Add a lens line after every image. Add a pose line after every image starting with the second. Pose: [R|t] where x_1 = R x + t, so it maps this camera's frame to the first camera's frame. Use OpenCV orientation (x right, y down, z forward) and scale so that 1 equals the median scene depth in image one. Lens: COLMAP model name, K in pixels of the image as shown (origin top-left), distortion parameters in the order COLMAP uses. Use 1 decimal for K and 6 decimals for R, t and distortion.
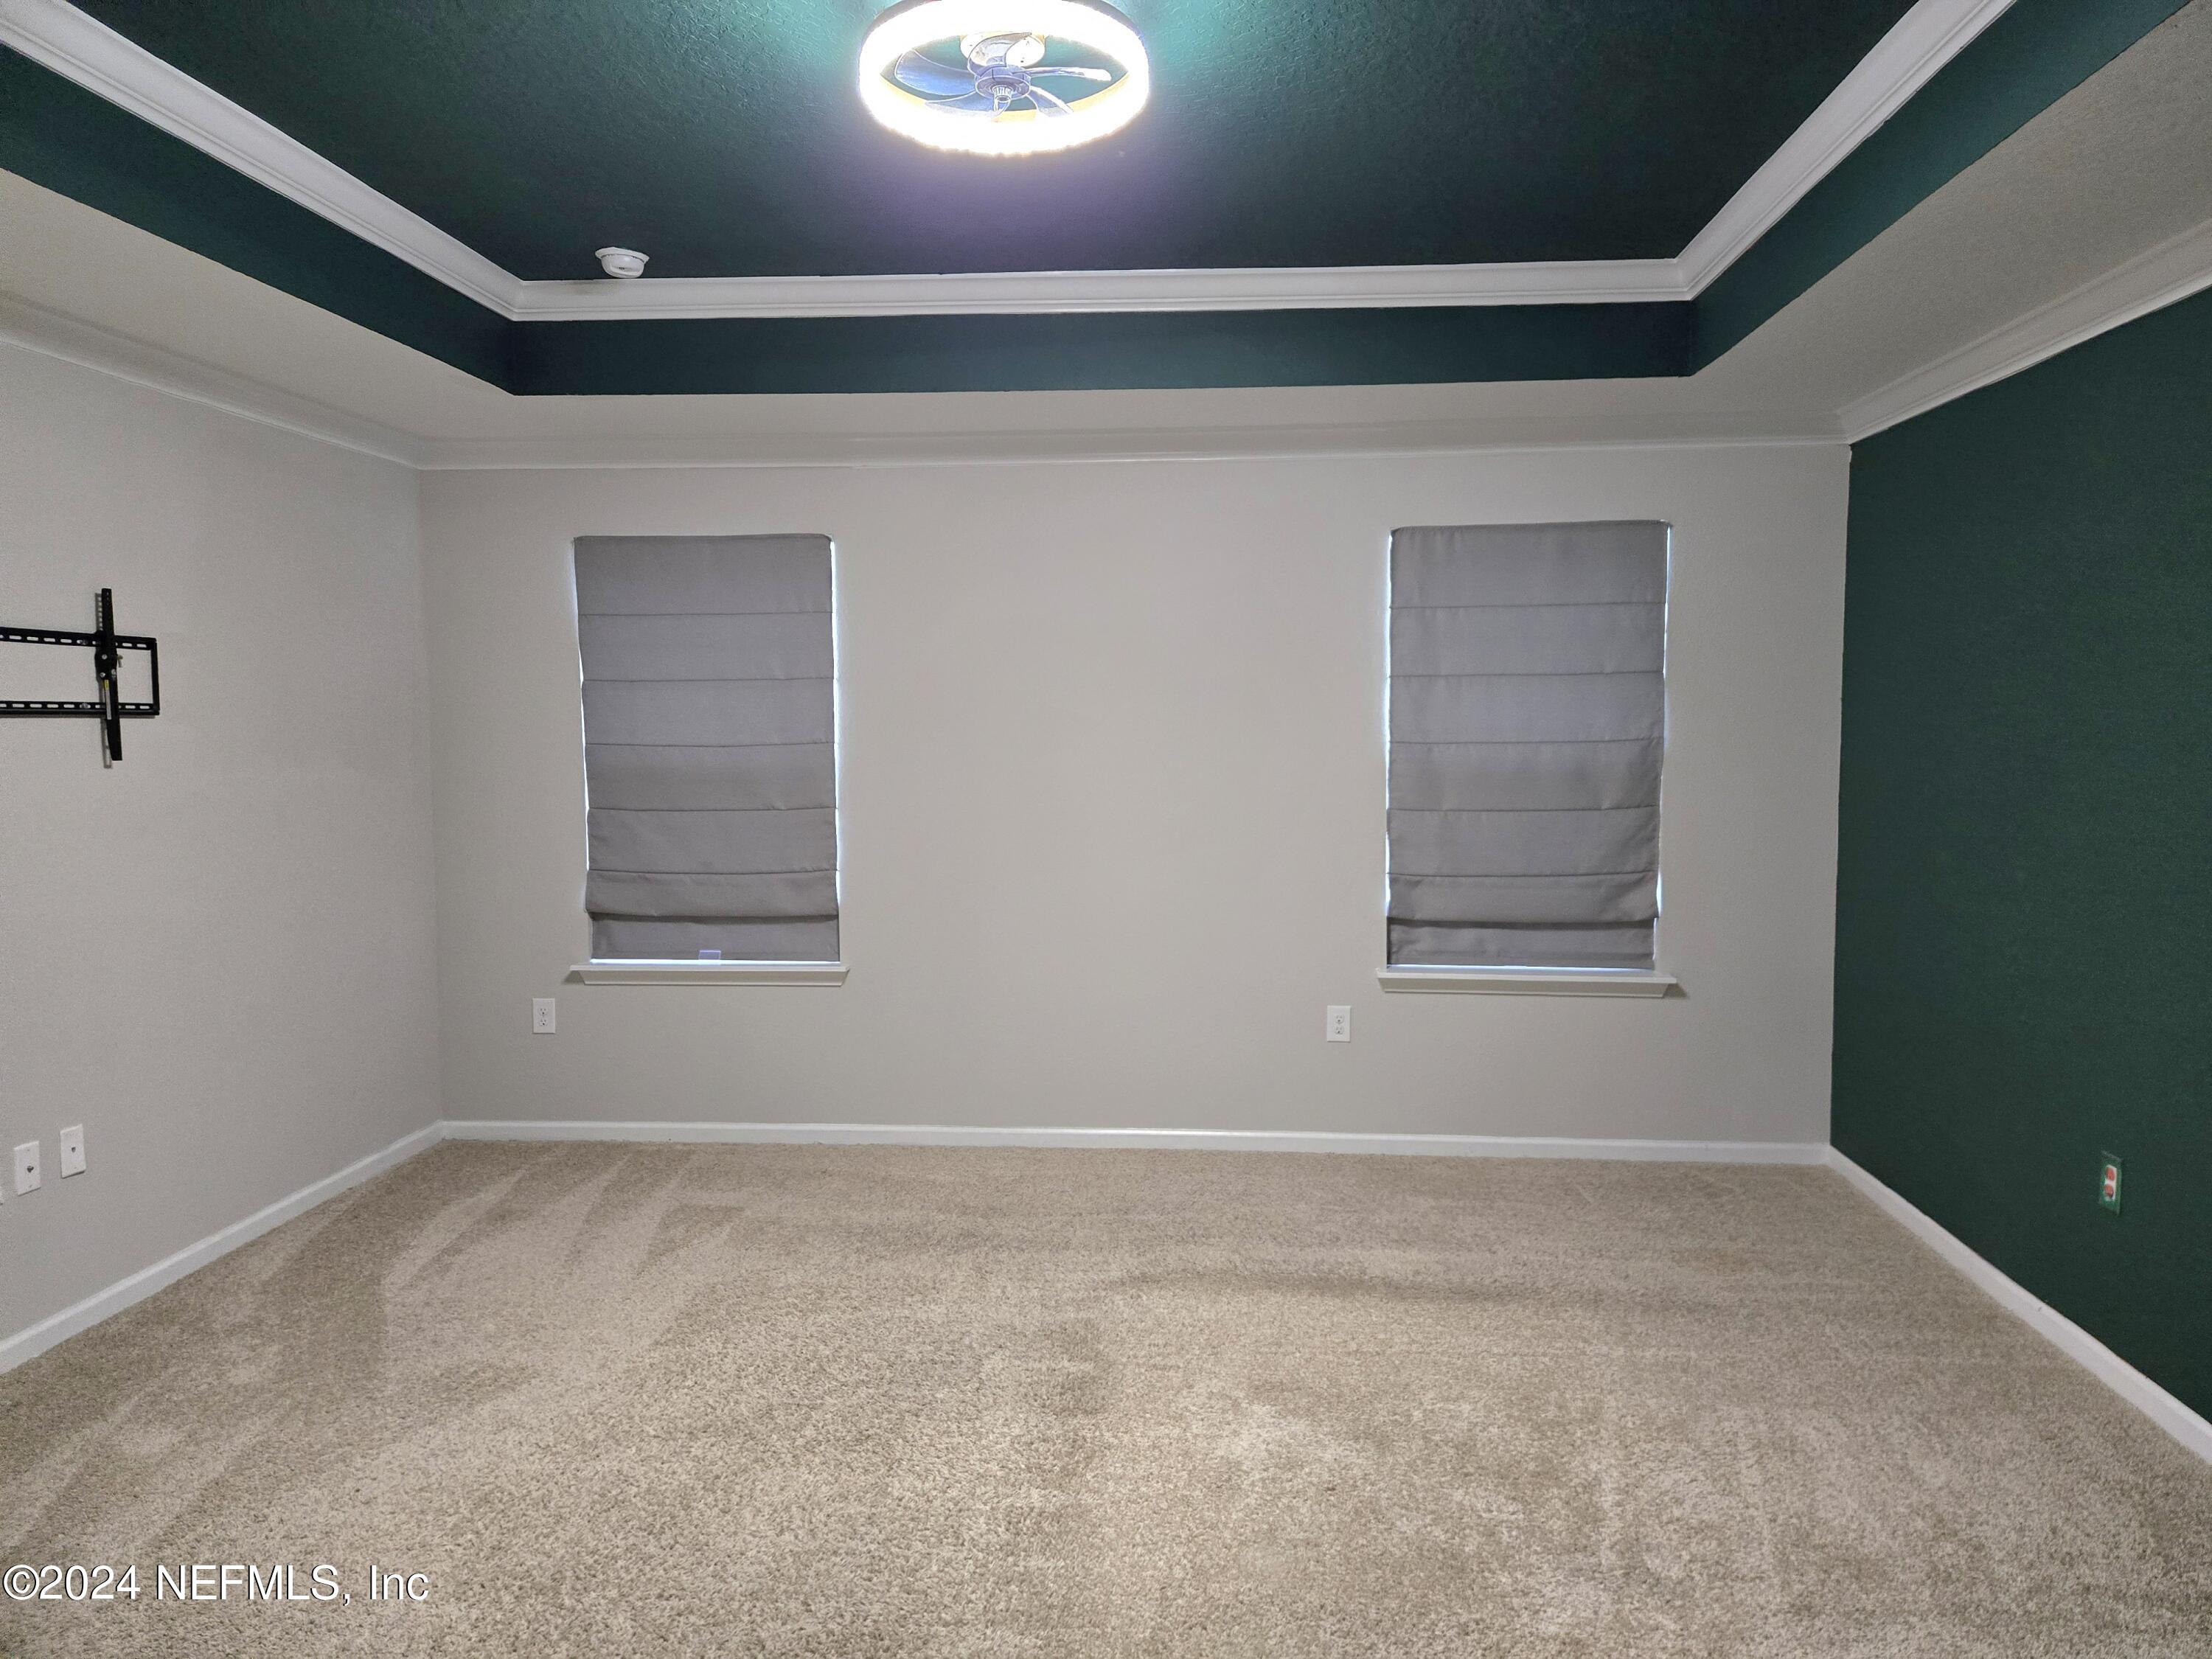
lens RADIAL K [[1467.5, 0, 1110.0], [0, 1467.5, 818.3], [0, 0, 1]] dist [0.085610, -0.083334]
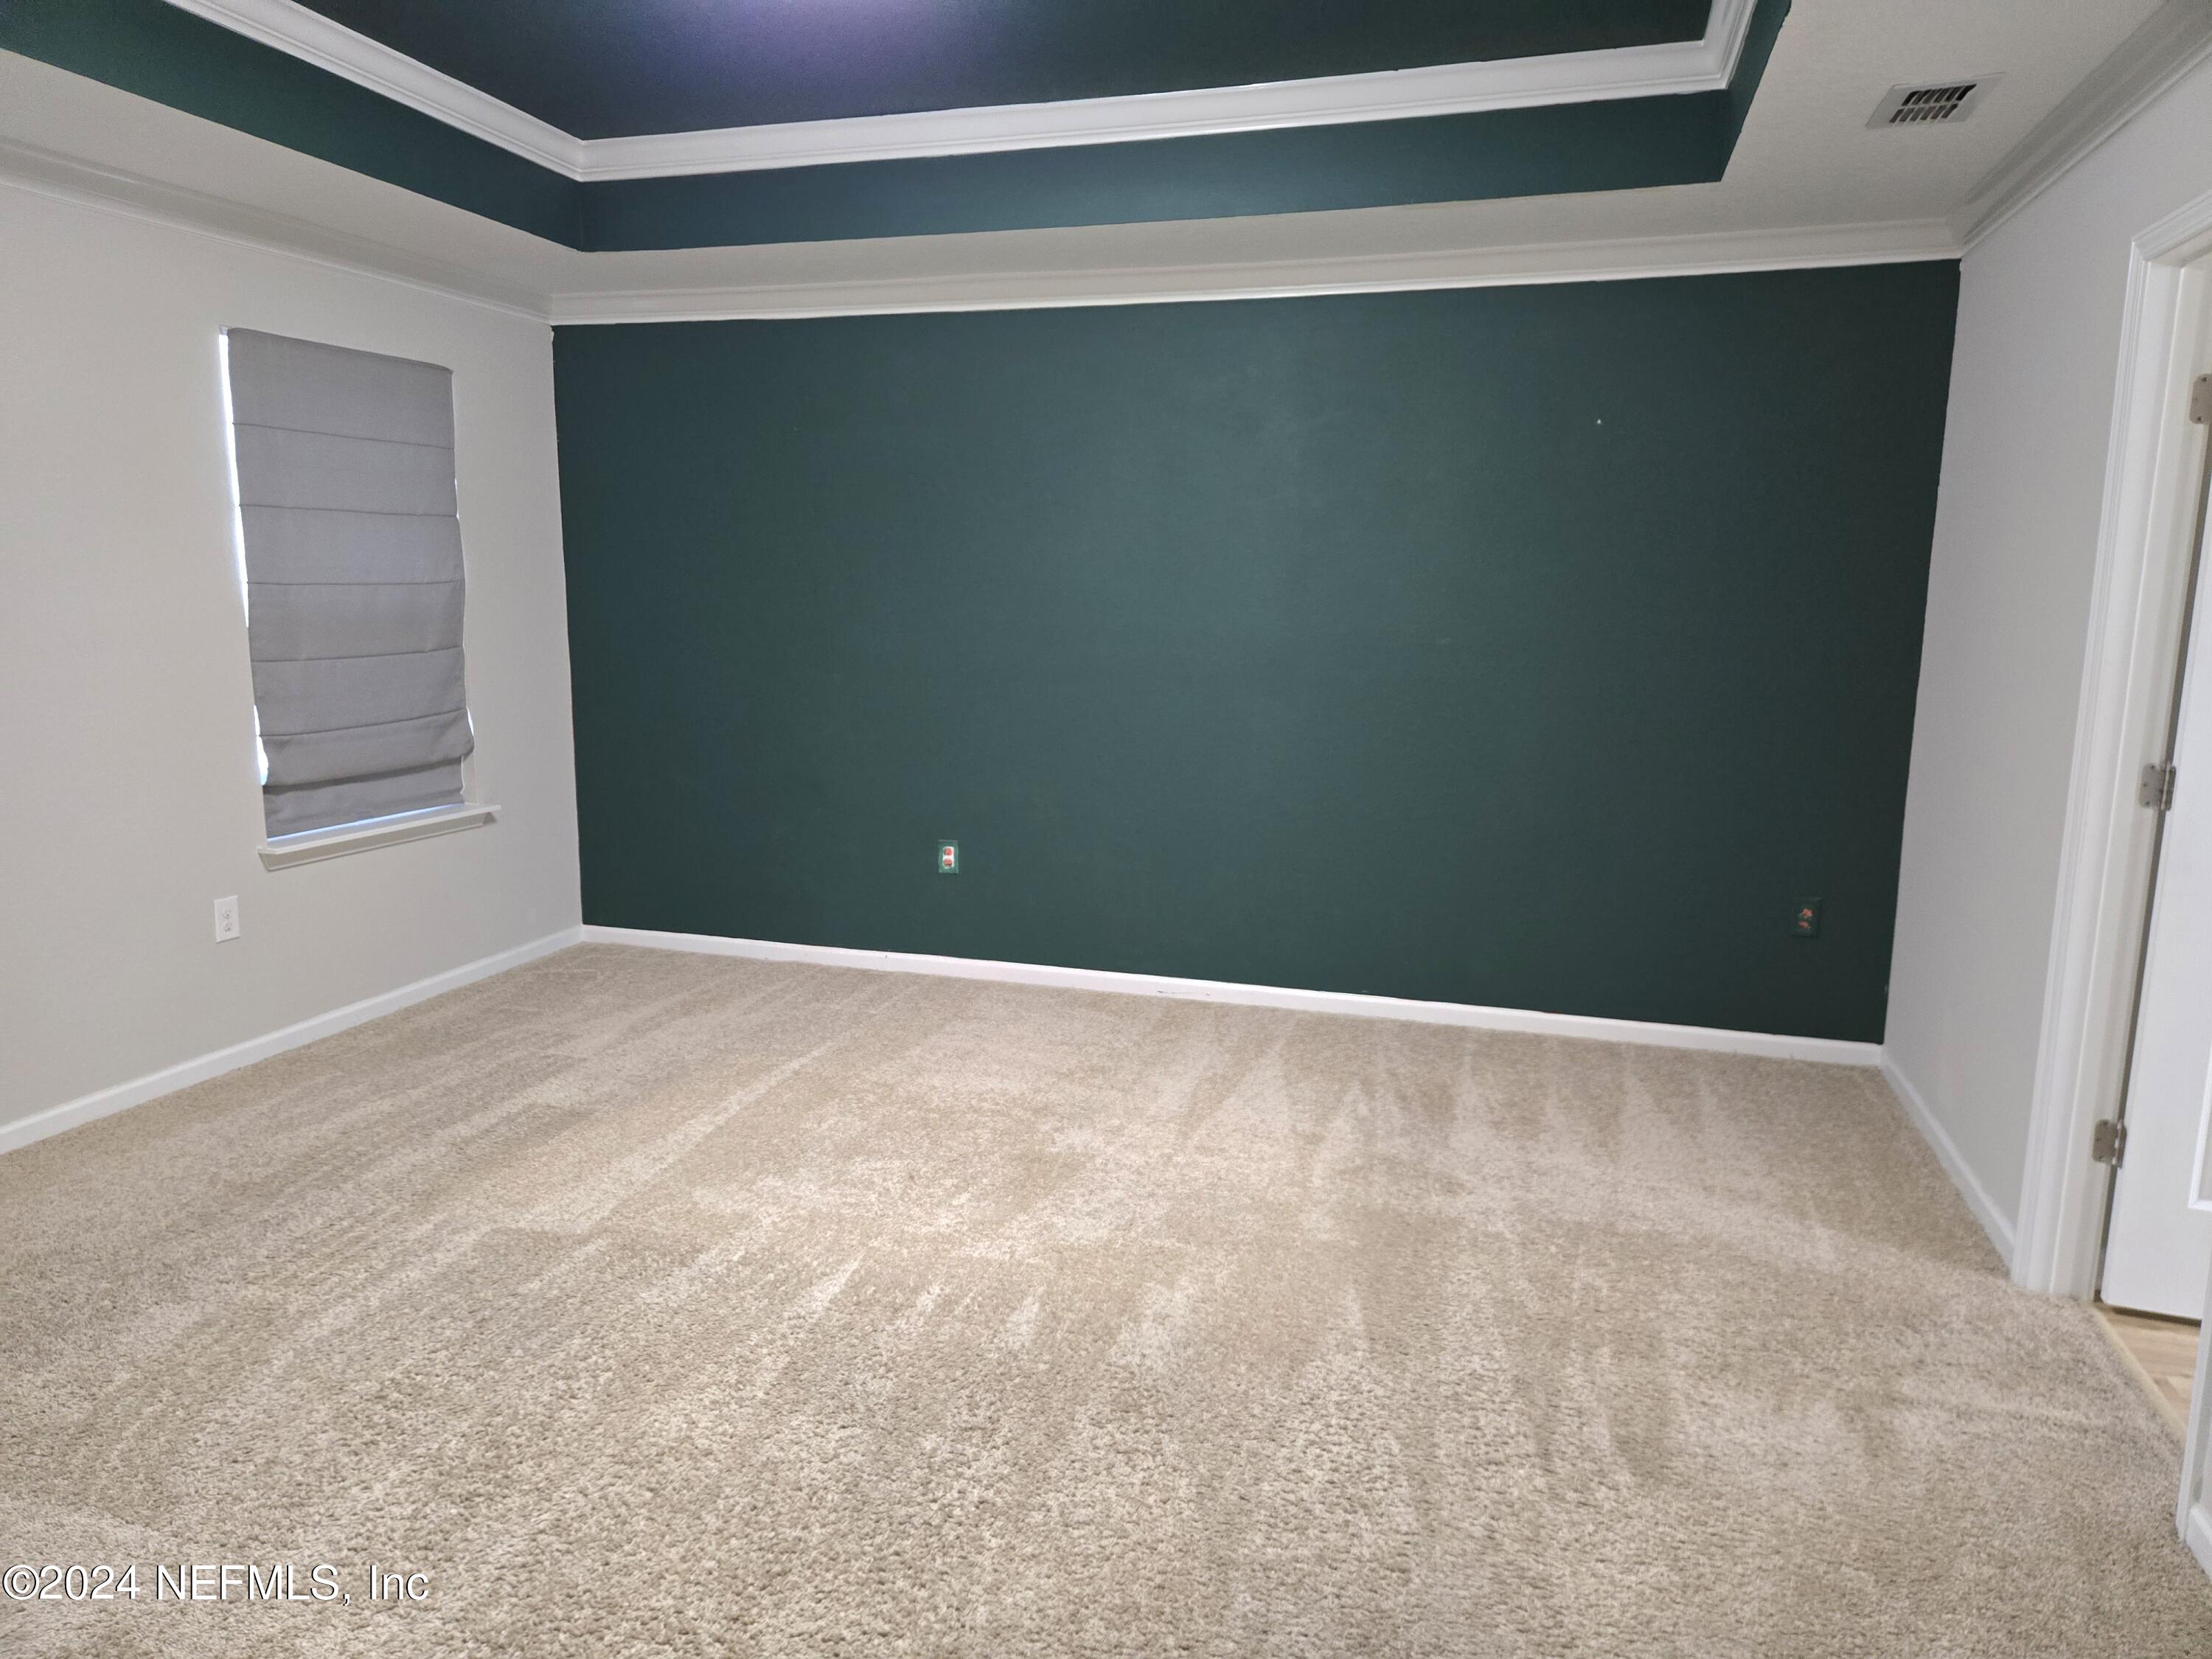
lens RADIAL K [[1467.5, 0, 1110.0], [0, 1467.5, 818.3], [0, 0, 1]] dist [0.085610, -0.083334]
pose [[0.219682, -0.148563, 0.964193, -0.569313], [0.058248, 0.988571, 0.139048, -0.007786], [-0.973831, 0.025616, 0.225825, 0.319574]]
